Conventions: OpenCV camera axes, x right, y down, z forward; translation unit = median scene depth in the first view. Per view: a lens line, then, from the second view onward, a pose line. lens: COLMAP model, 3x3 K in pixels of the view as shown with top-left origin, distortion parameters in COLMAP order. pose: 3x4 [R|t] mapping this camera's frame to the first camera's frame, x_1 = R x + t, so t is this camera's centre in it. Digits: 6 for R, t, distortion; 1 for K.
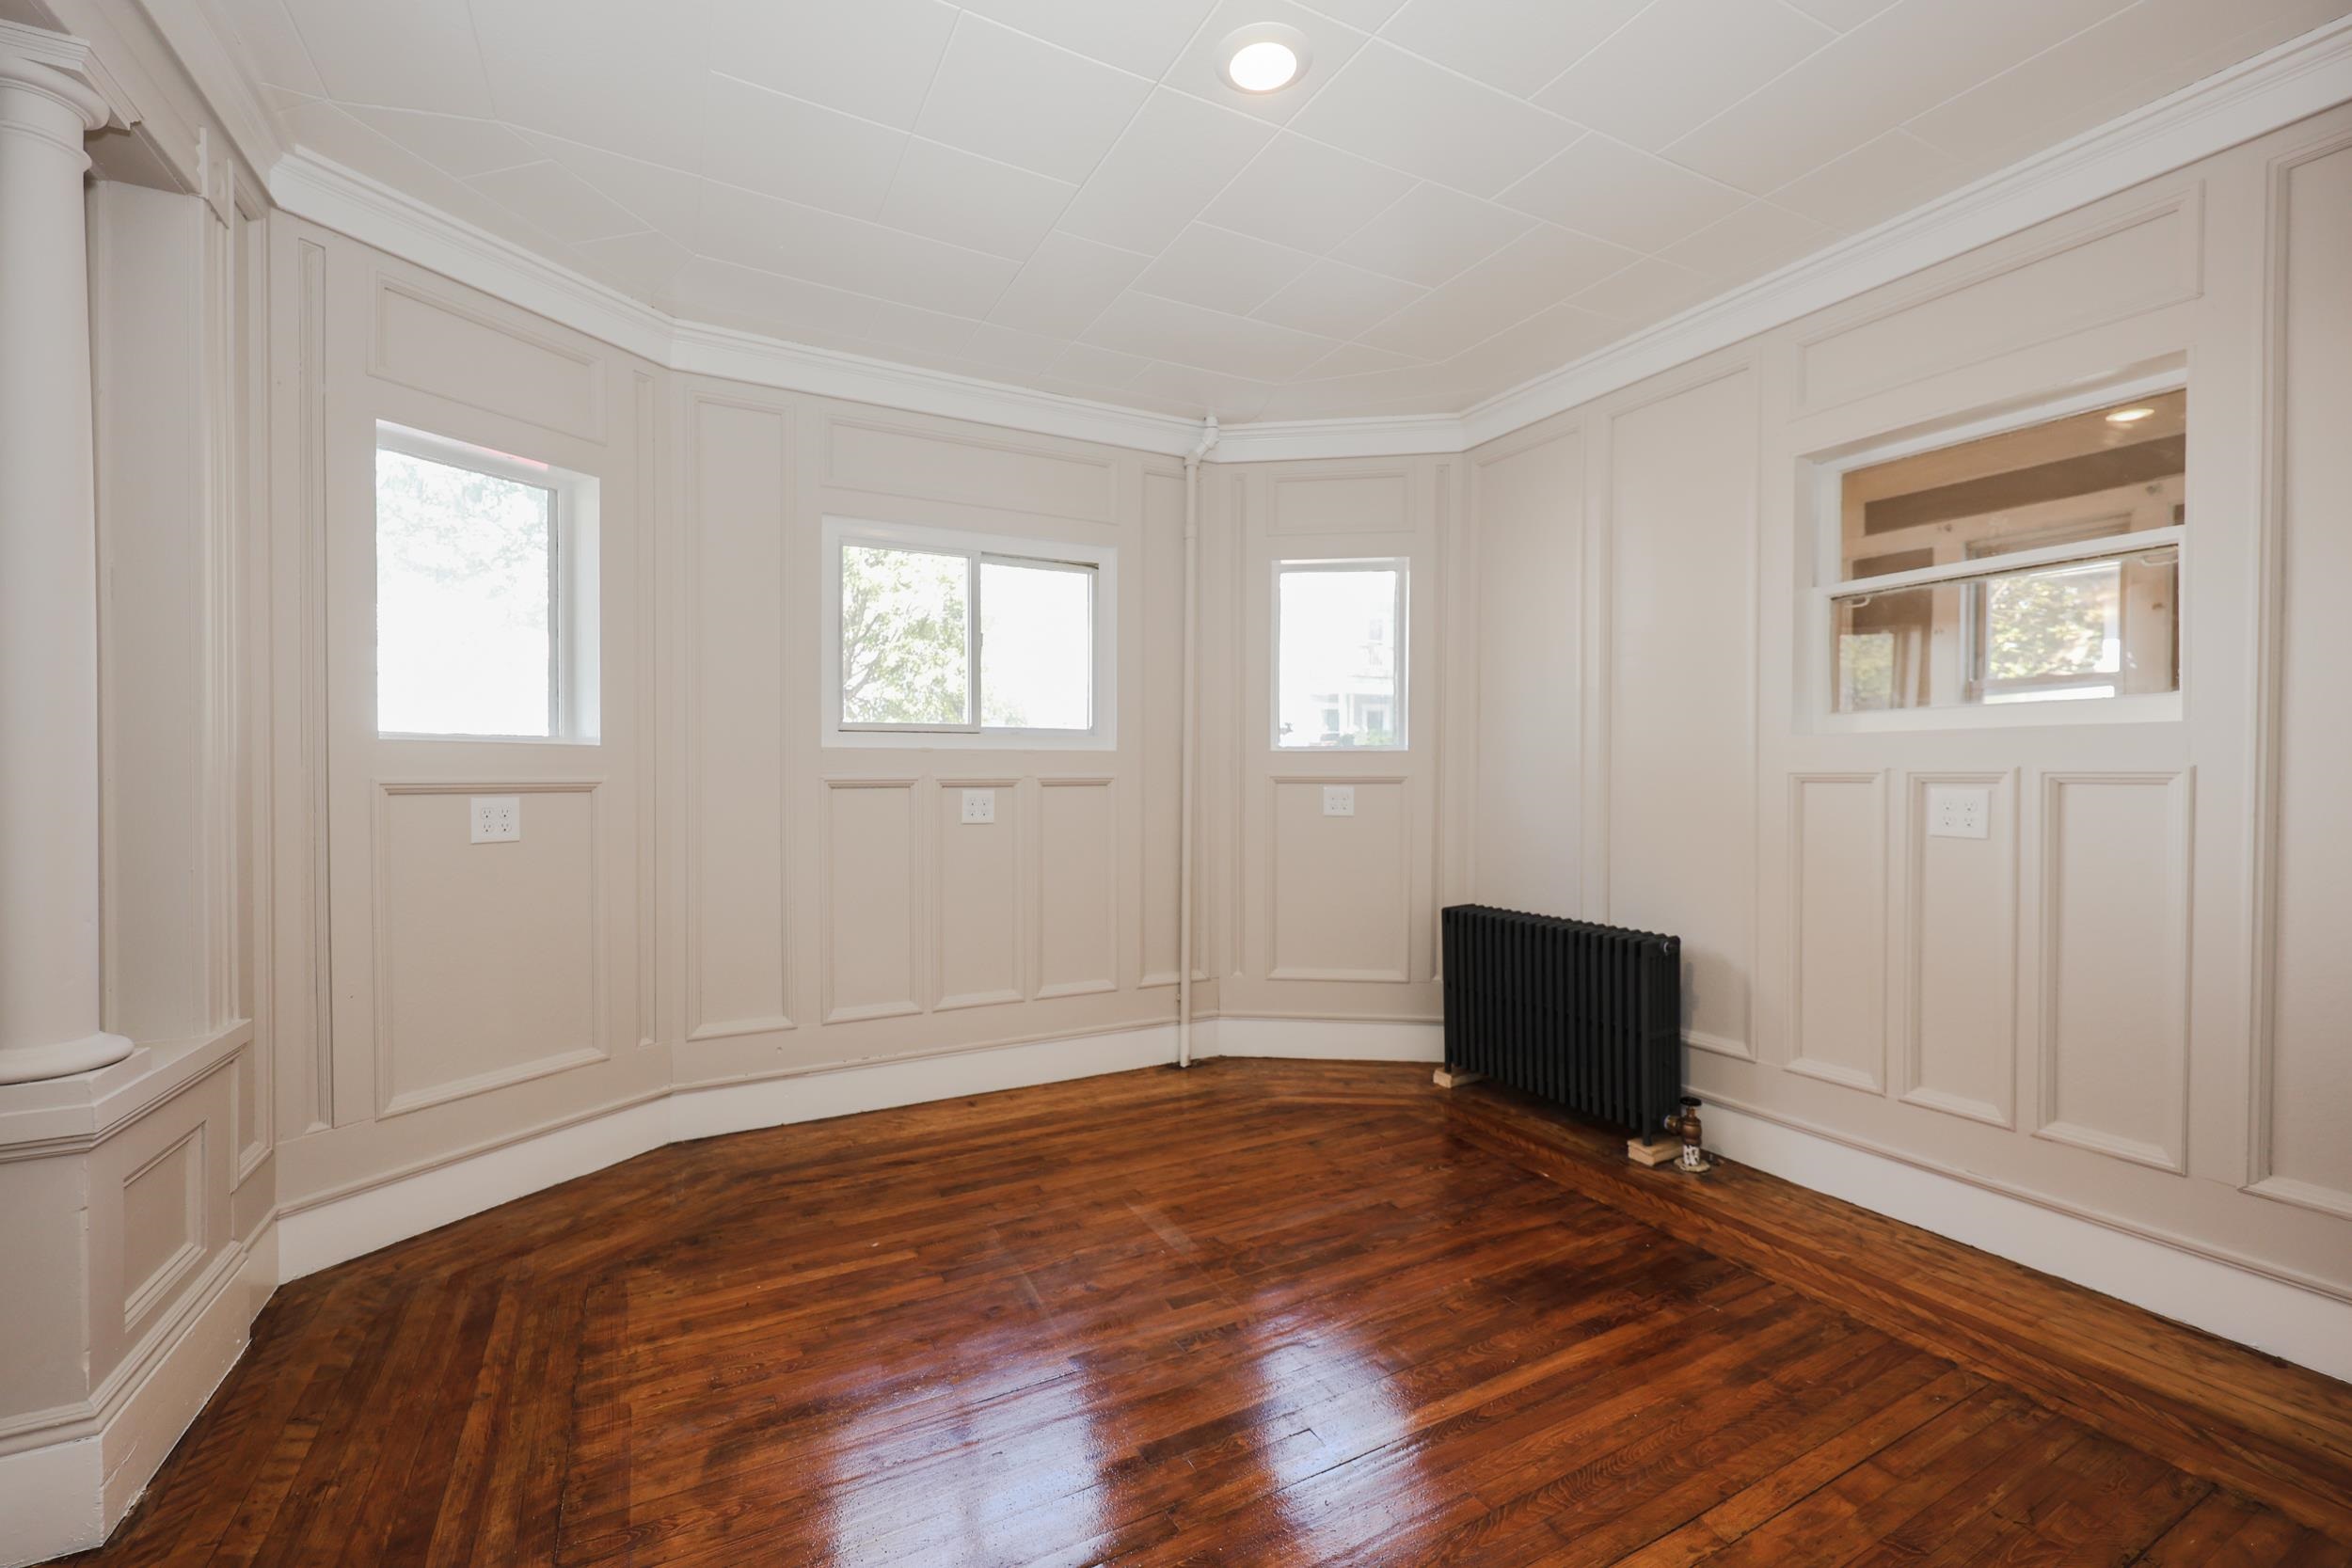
lens RADIAL K [[974.8, 0, 1169.8], [0, 974.8, 791.0], [0, 0, 1]] dist [0.002771, 0.000238]
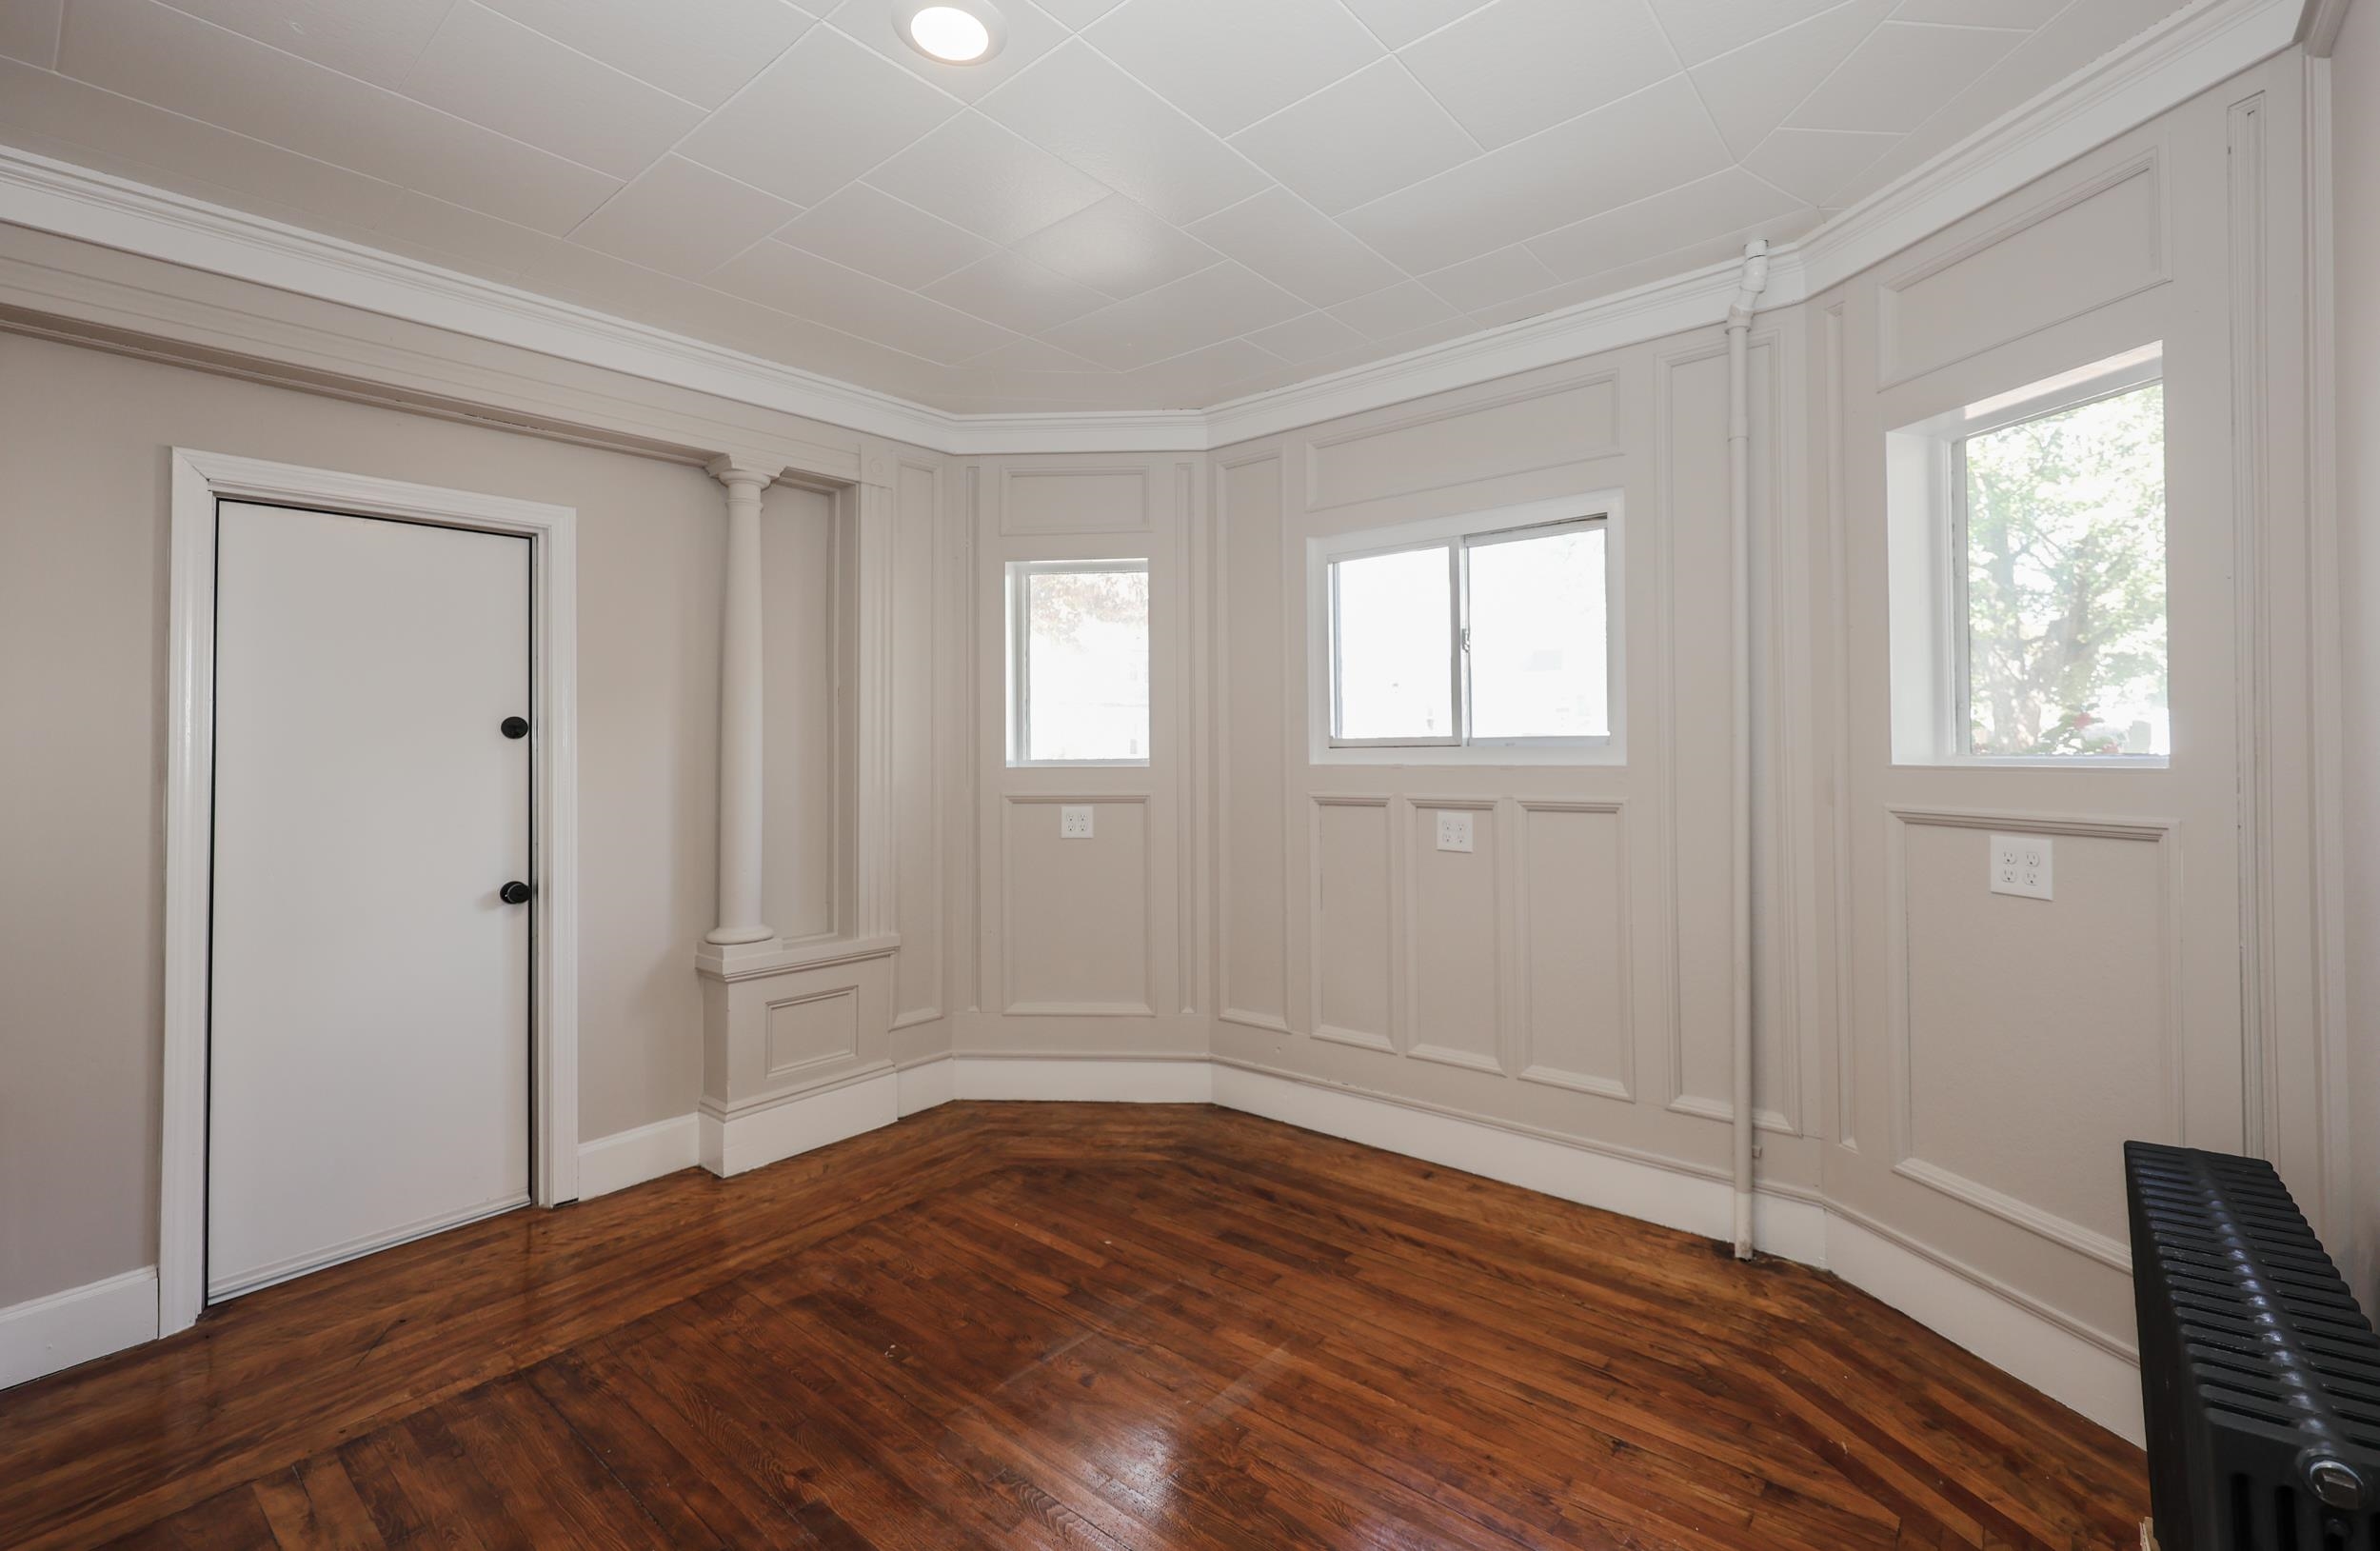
lens RADIAL K [[983.5, 0, 1191.2], [0, 983.5, 739.9], [0, 0, 1]] dist [0.002115, 0.000105]
pose [[0.409948, -0.016676, -0.911956, 0.542554], [-0.006621, 0.999752, -0.021258, -0.048584], [0.912085, 0.014752, 0.409736, 0.467075]]
